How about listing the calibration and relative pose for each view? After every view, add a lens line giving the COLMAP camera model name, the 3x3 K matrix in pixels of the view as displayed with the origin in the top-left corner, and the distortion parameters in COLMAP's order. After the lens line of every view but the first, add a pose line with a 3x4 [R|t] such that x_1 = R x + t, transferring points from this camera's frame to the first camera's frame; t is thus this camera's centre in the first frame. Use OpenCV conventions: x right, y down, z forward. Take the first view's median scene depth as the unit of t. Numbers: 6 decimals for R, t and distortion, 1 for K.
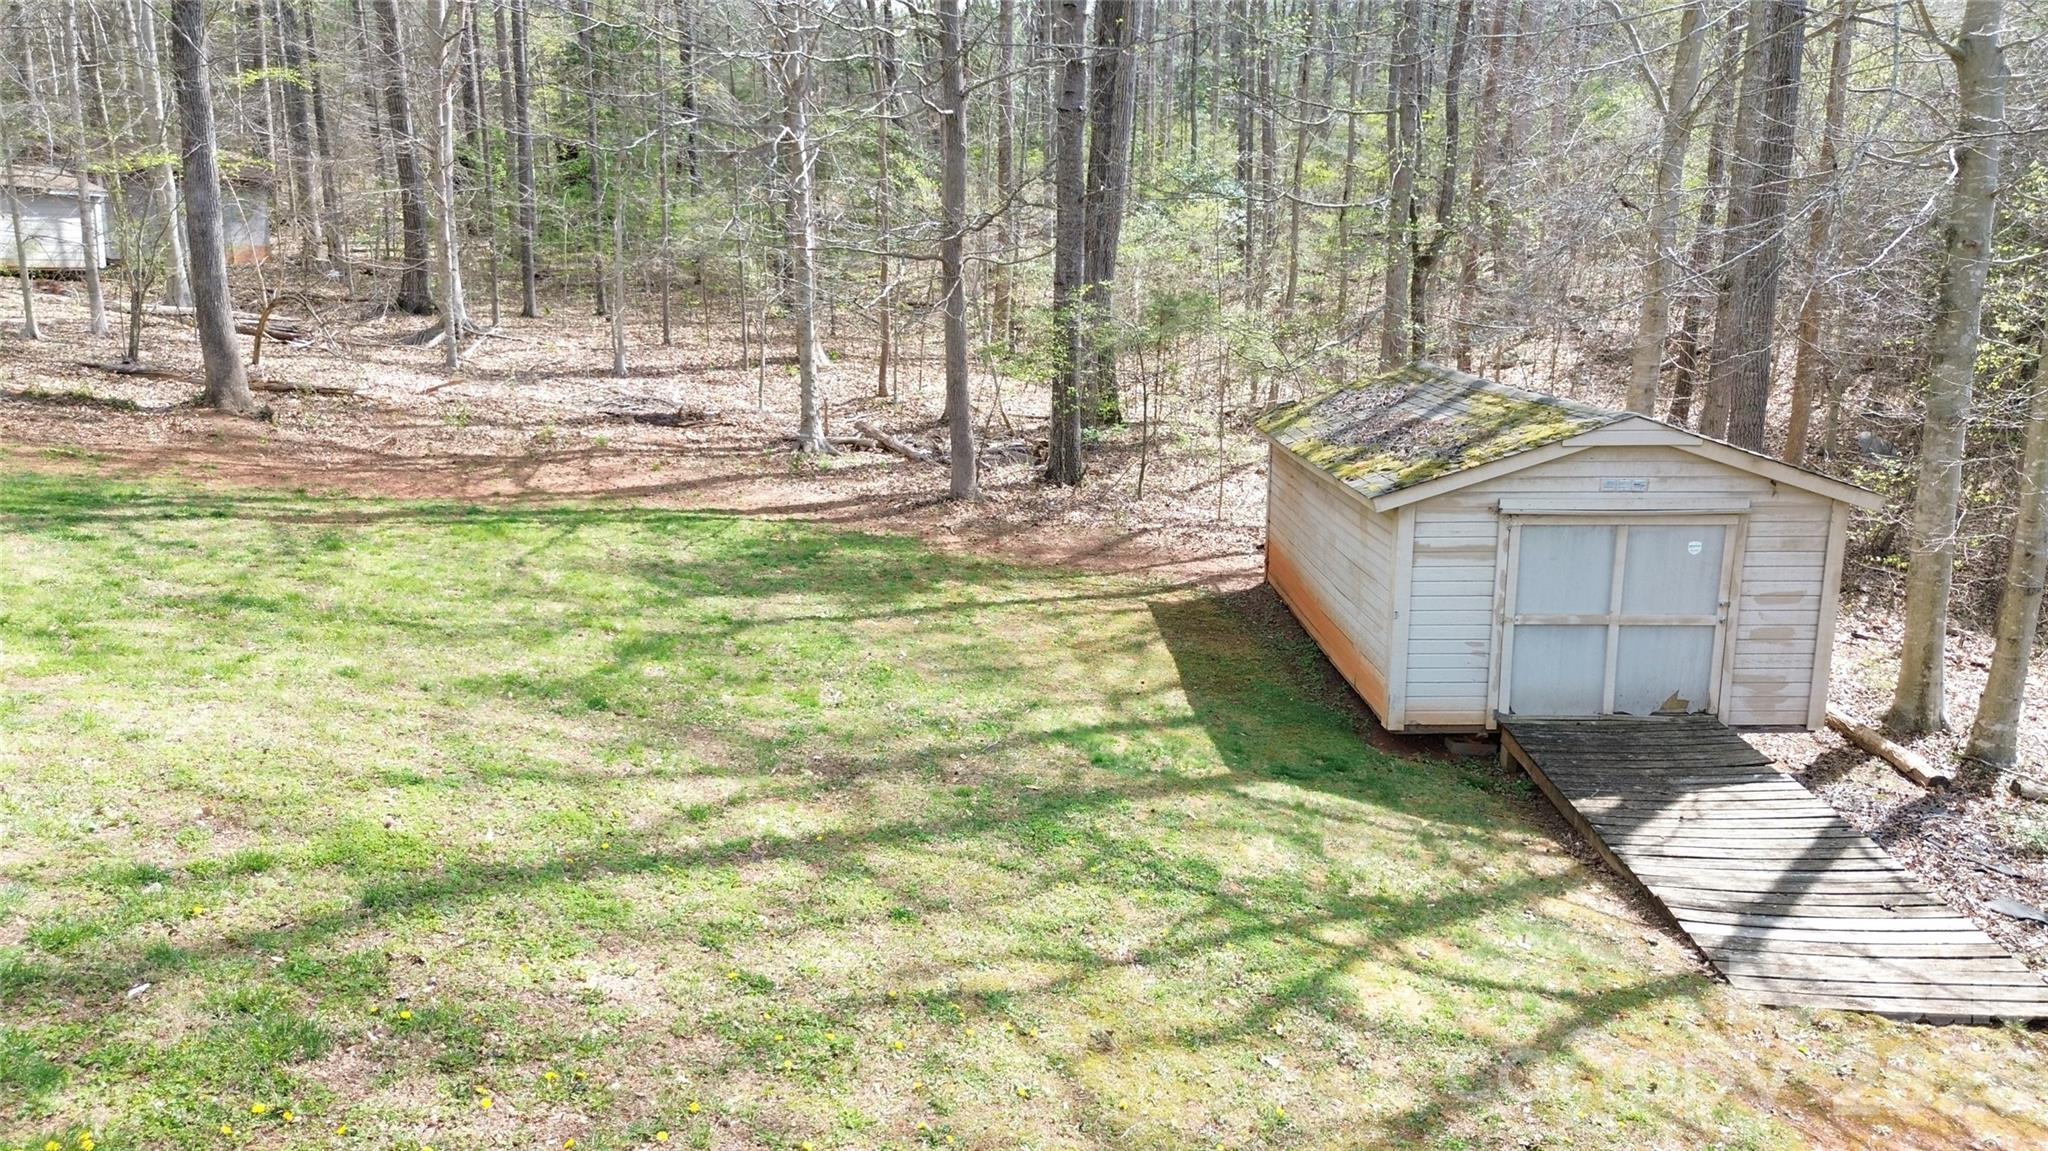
lens RADIAL K [[1444.6, 0, 1033.8], [0, 1444.6, 577.1], [0, 0, 1]] dist [0.058825, -0.051376]
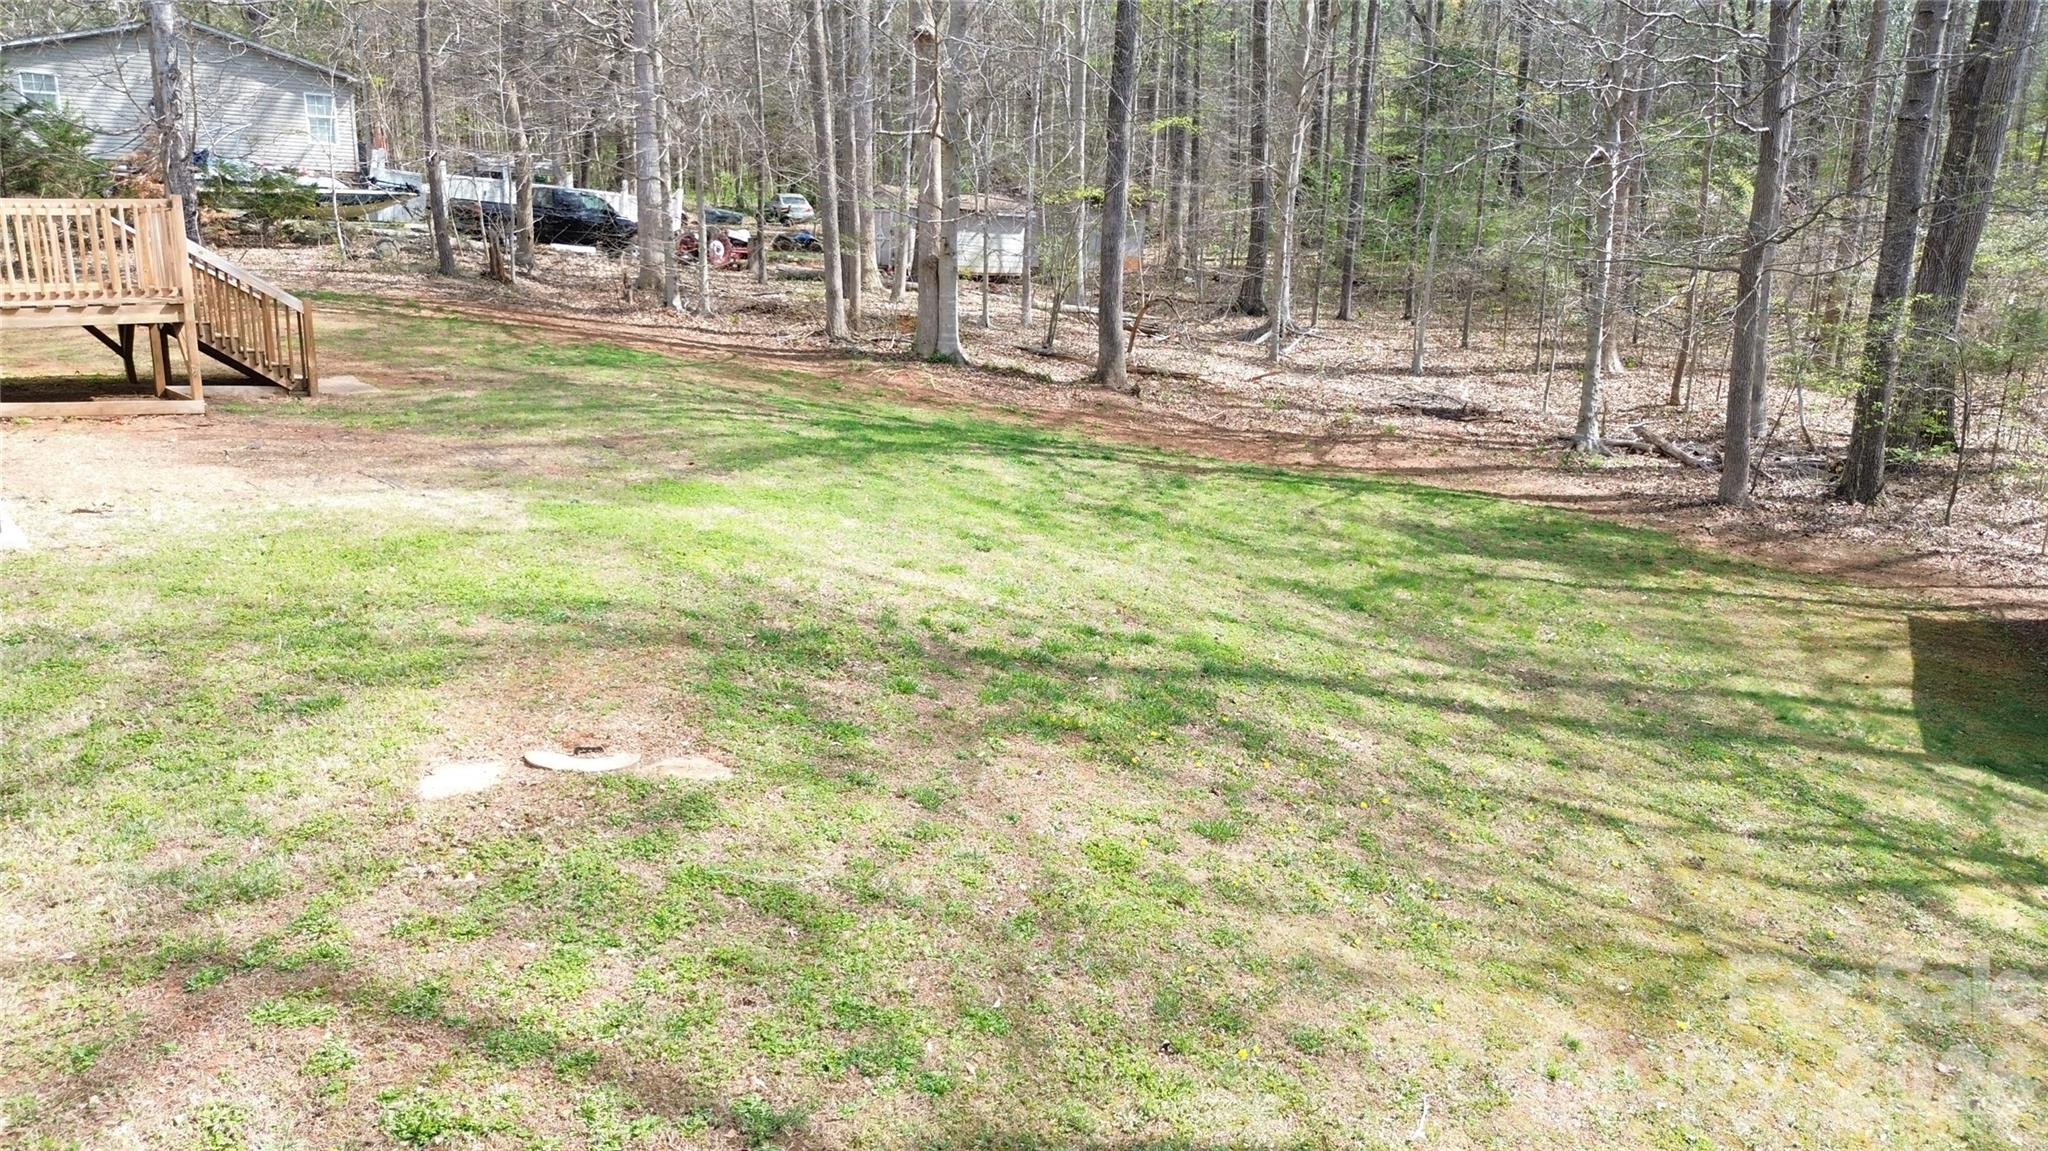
lens RADIAL K [[1444.6, 0, 1033.8], [0, 1444.6, 577.1], [0, 0, 1]] dist [0.058825, -0.051376]
pose [[0.859693, 0.115894, -0.497489, 0.053025], [-0.117989, 0.992638, 0.027350, 0.030503], [0.496997, 0.035186, 0.867039, -0.154939]]
